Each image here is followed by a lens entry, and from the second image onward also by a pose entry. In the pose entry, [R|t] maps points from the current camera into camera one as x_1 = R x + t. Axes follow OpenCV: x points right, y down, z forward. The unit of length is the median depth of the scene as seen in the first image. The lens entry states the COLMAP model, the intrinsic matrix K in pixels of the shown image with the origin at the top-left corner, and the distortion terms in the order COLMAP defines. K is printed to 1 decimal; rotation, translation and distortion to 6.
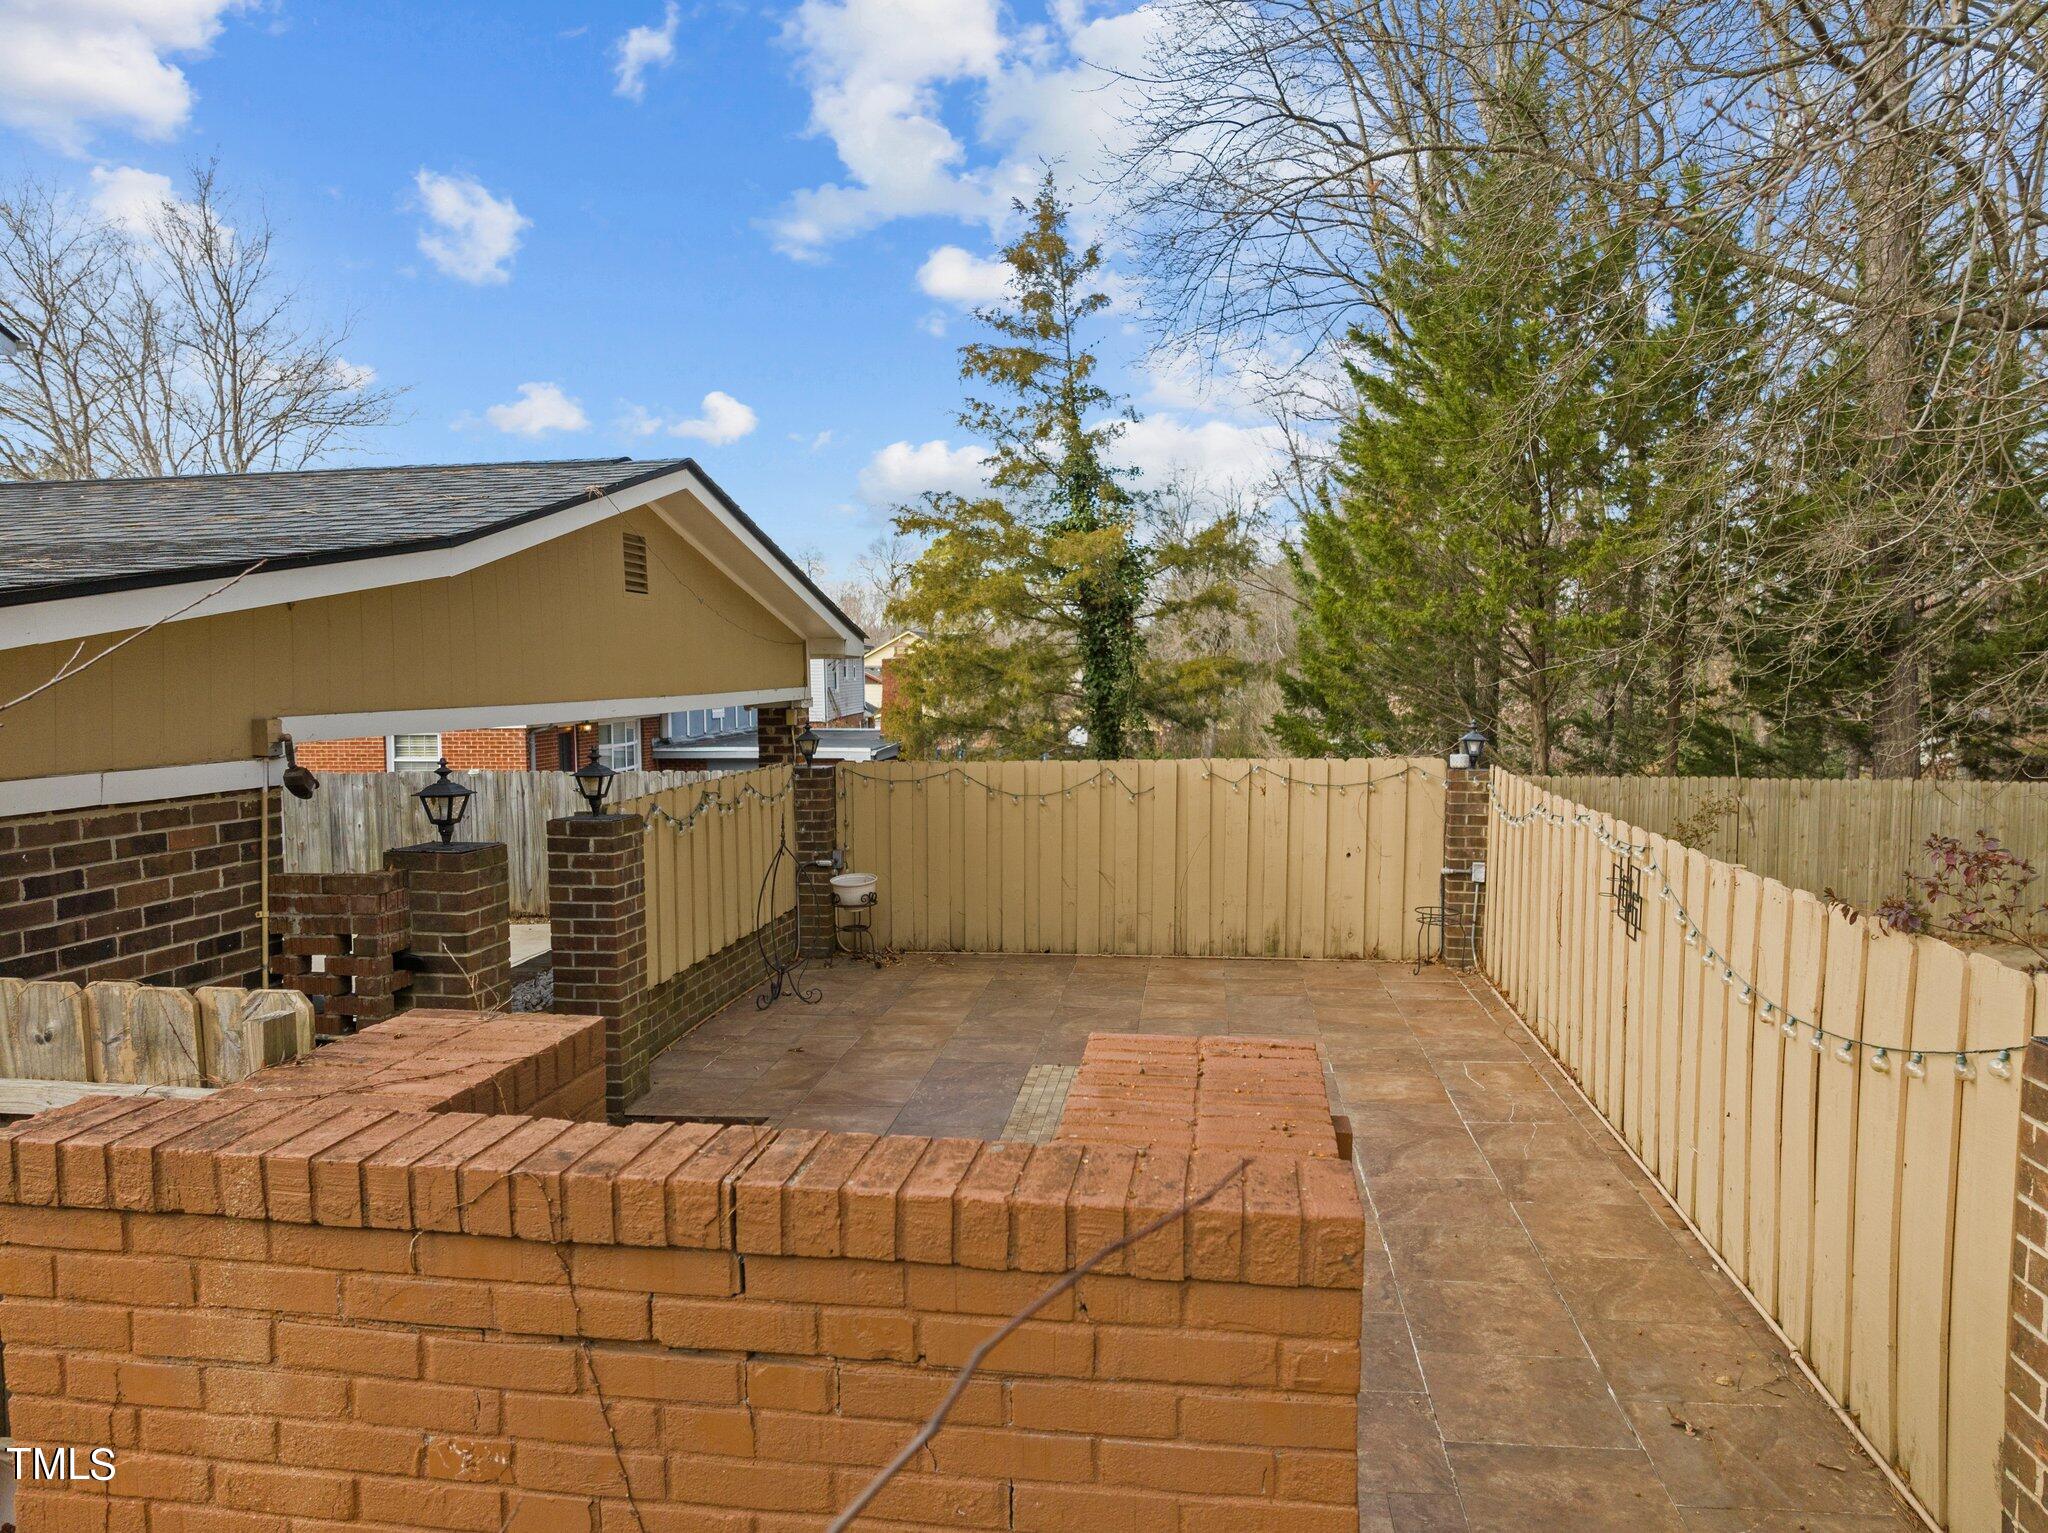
lens RADIAL K [[1459.8, 0, 1023.7], [0, 1459.8, 774.0], [0, 0, 1]] dist [0.000572, -0.000054]
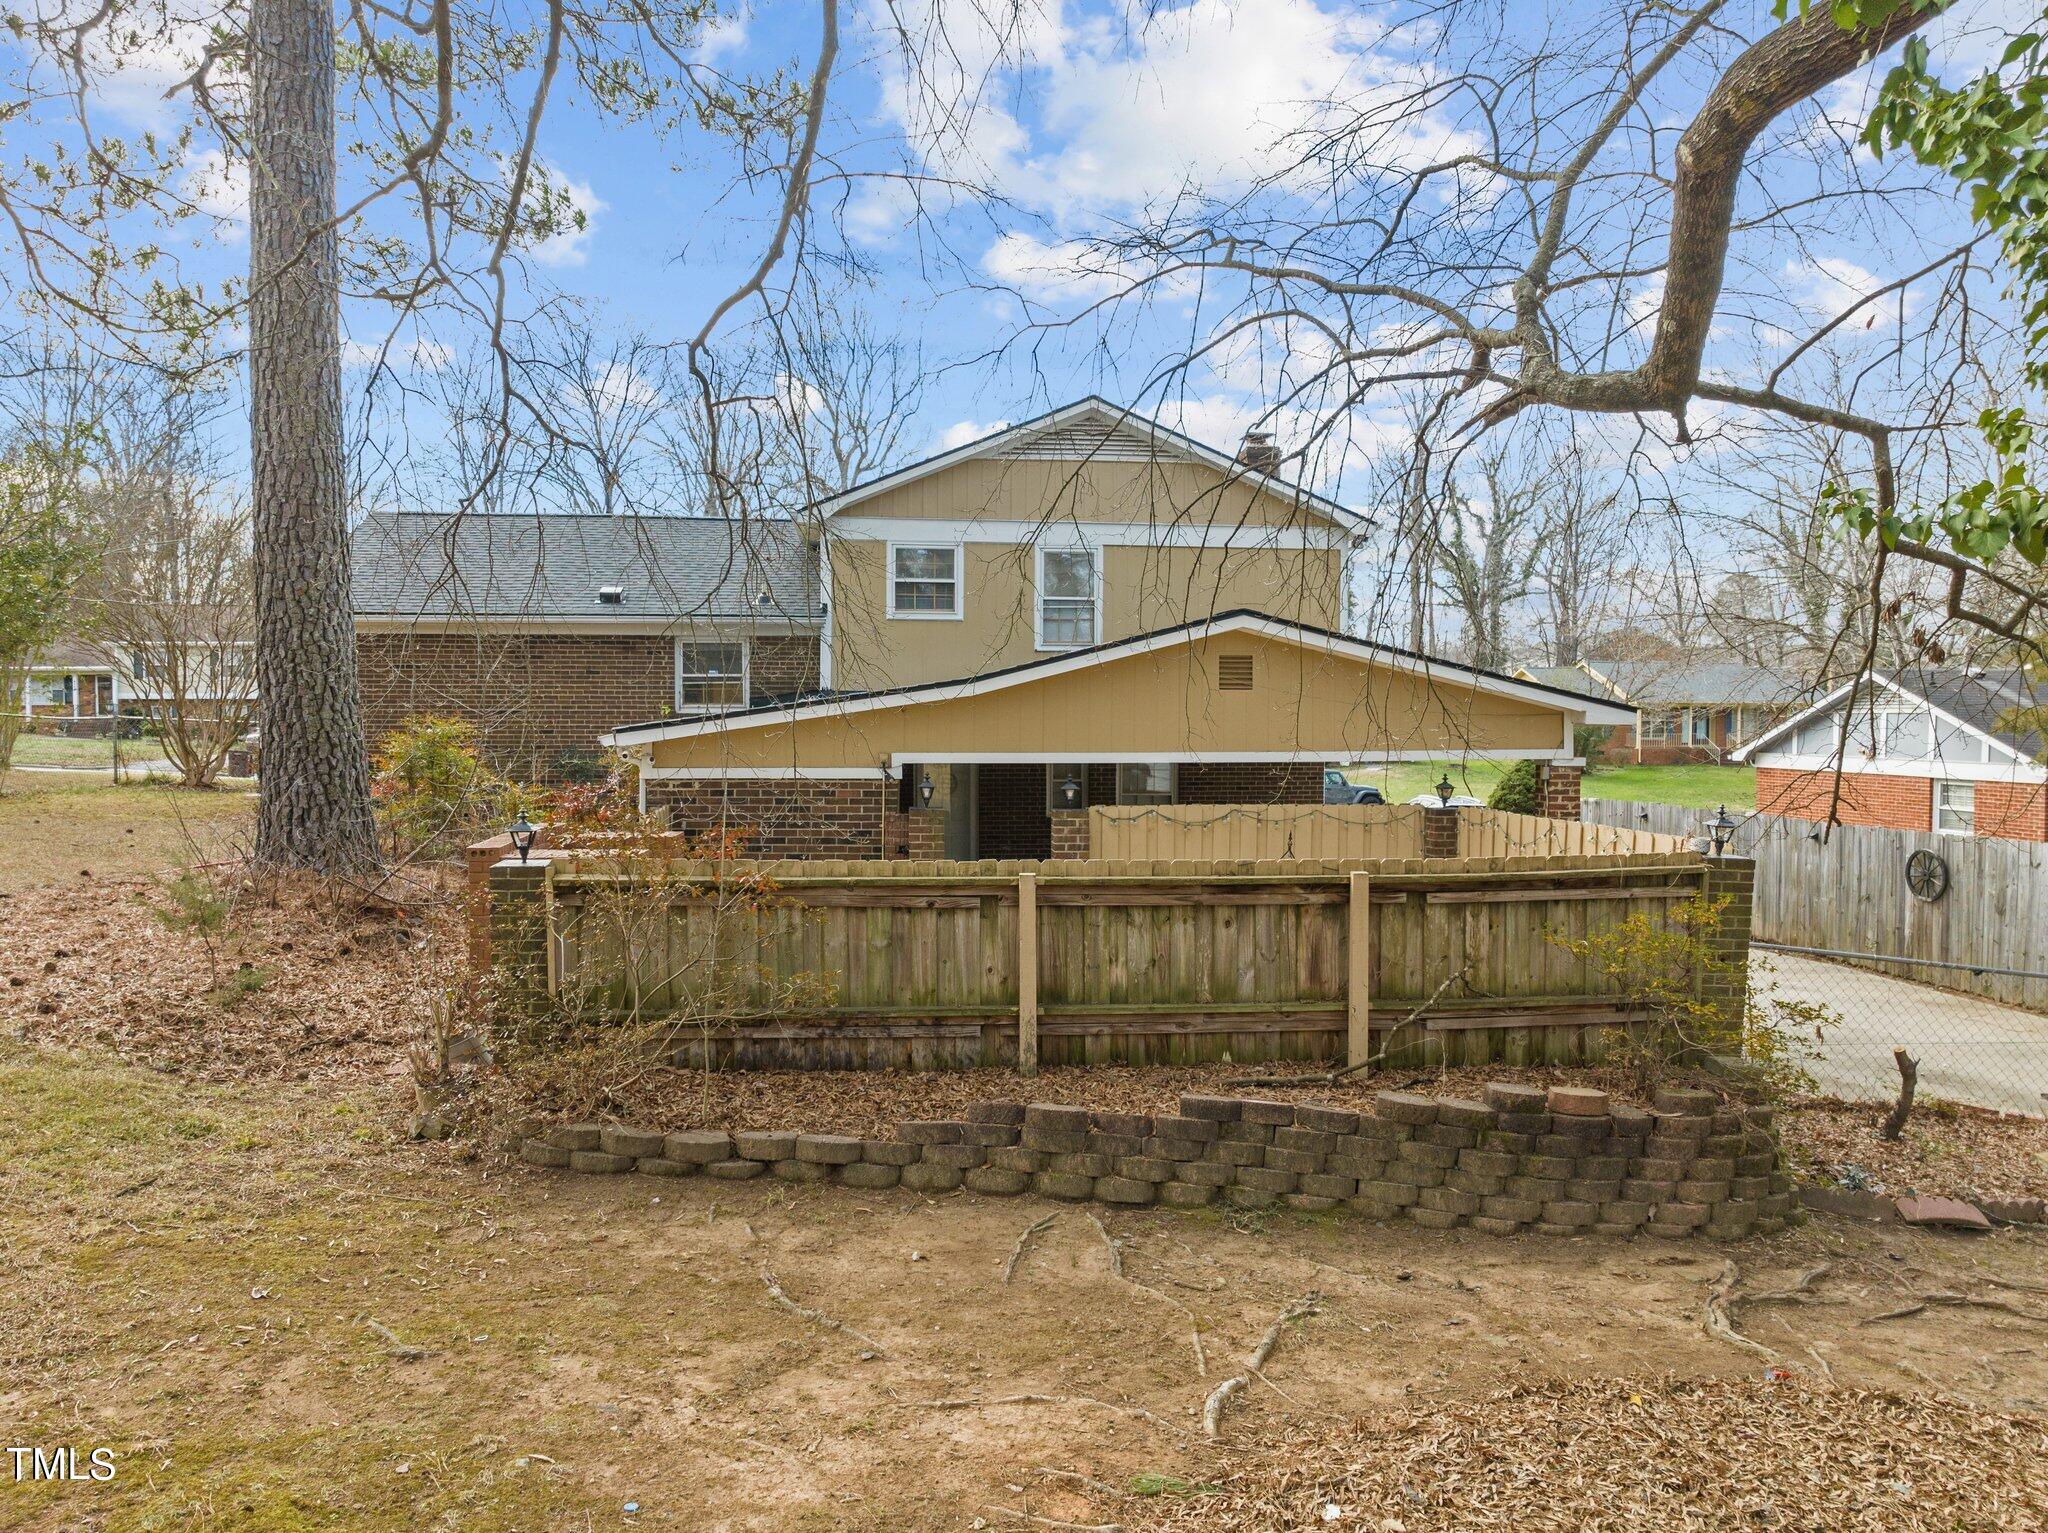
lens RADIAL K [[1425.9, 0, 1026.4], [0, 1425.9, 767.0], [0, 0, 1]] dist [-0.035419, -0.004762]
pose [[0.232574, 0.039782, -0.971765, 2.140841], [-0.069214, 0.997307, 0.024262, -0.096159], [0.970113, 0.061617, 0.234701, 0.651175]]
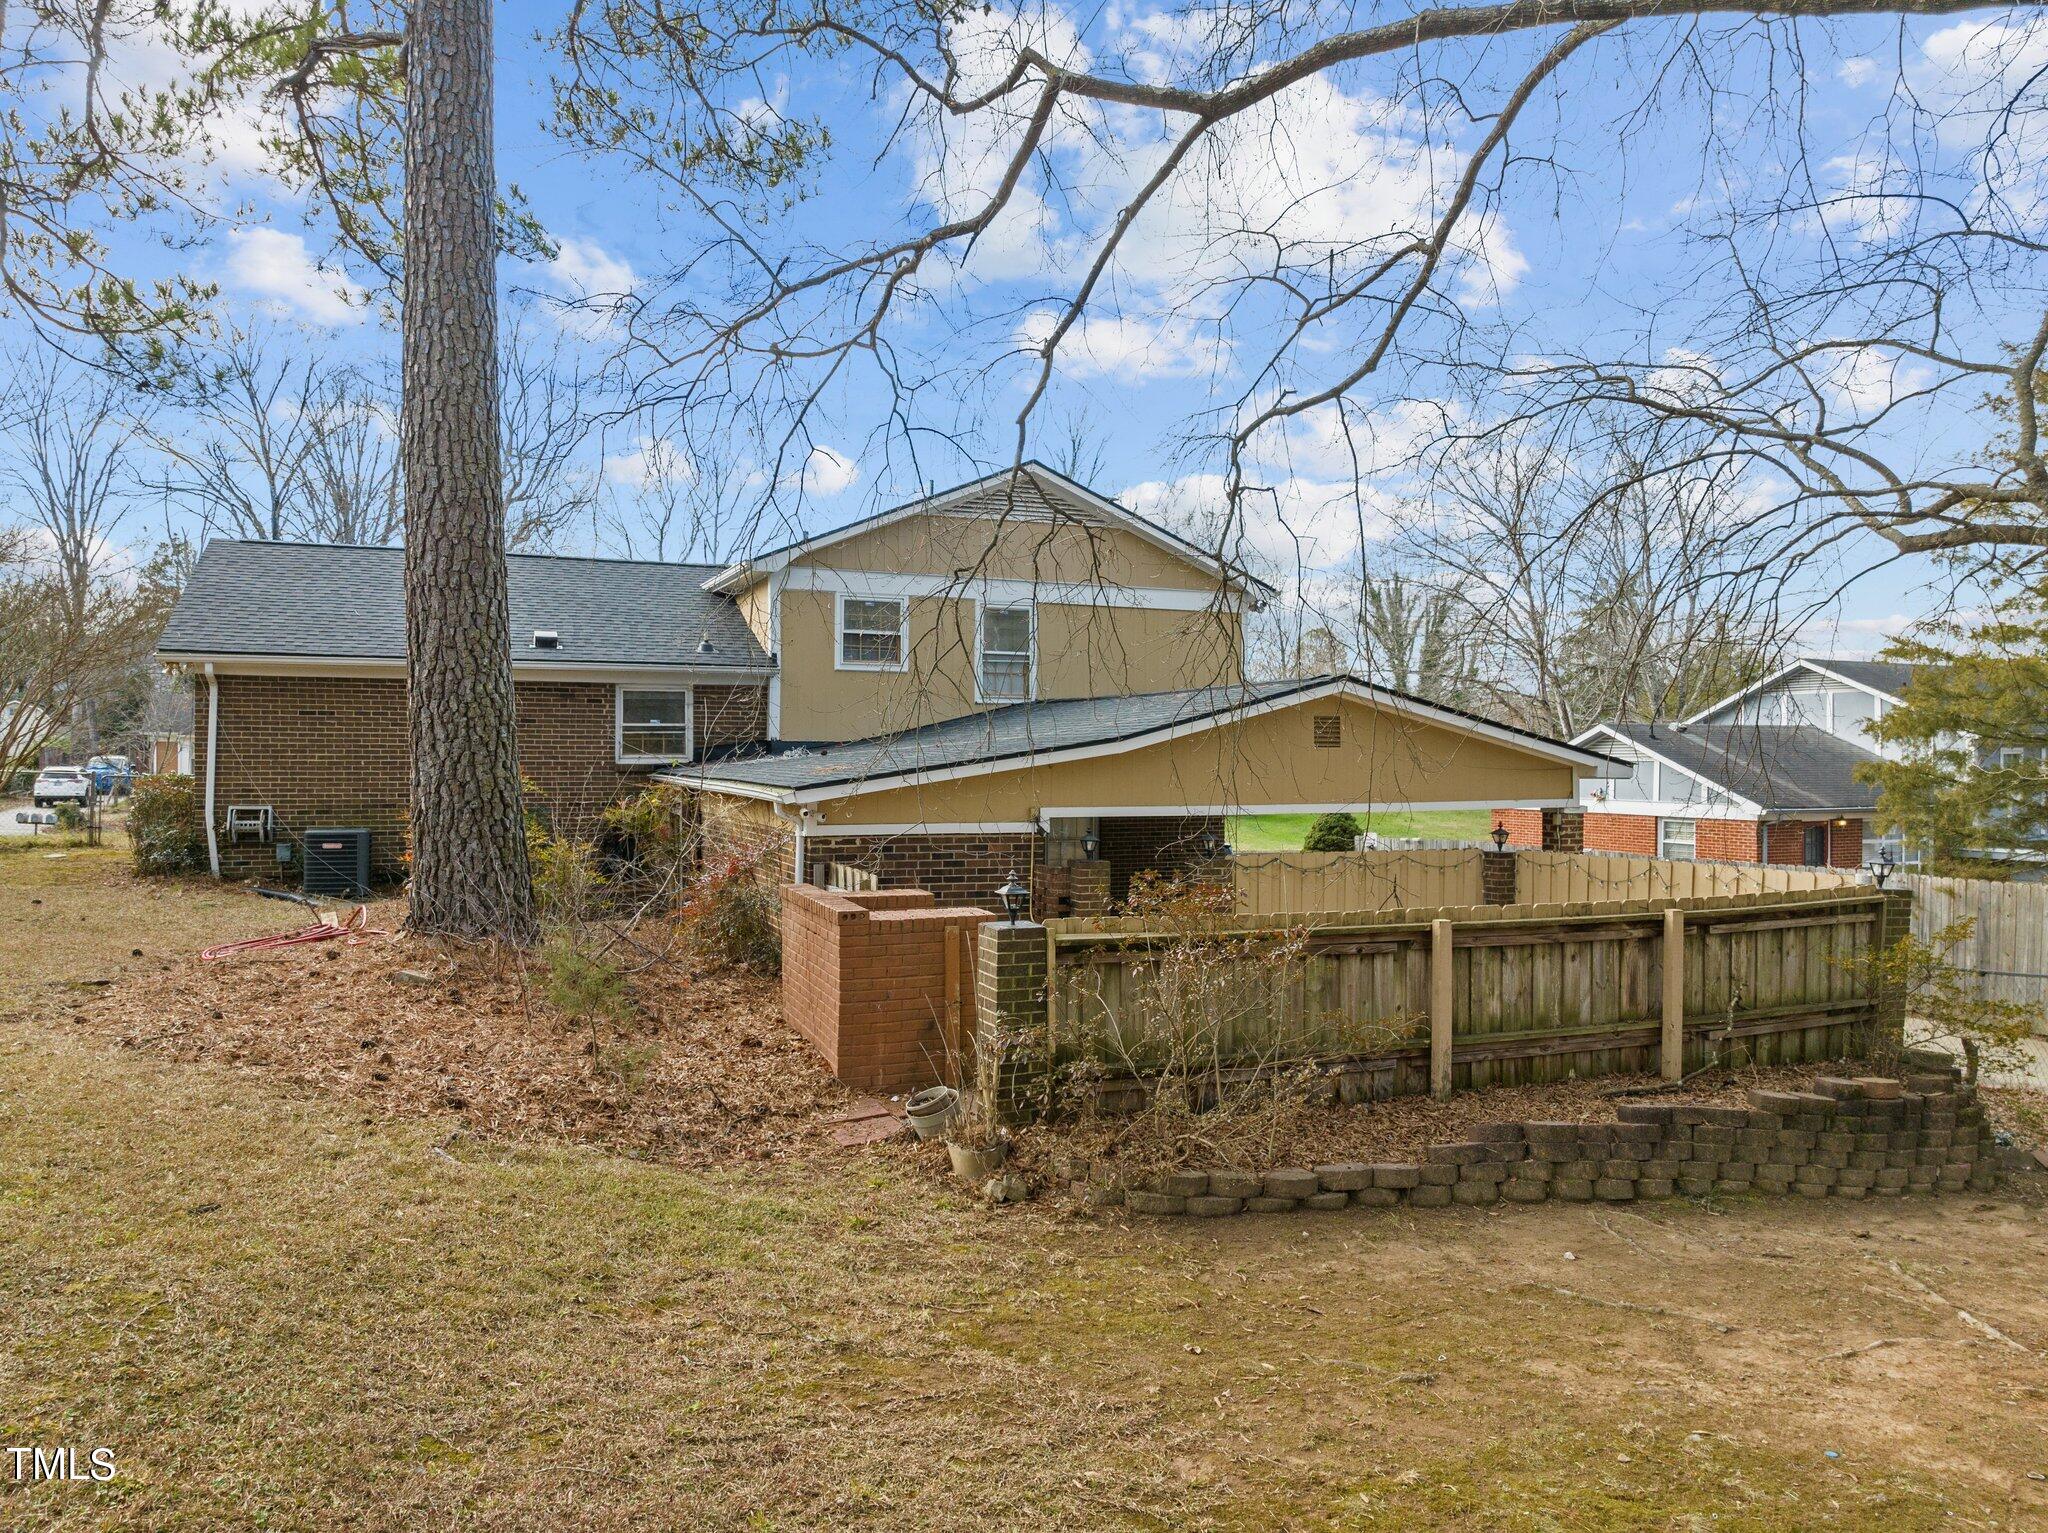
lens RADIAL K [[1427.5, 0, 1021.9], [0, 1427.5, 764.1], [0, 0, 1]] dist [-0.044363, 0.012106]
pose [[0.490543, 0.009836, -0.871362, 1.879509], [-0.064742, 0.997584, -0.025186, -0.052653], [0.869009, 0.068769, 0.489995, -0.368356]]
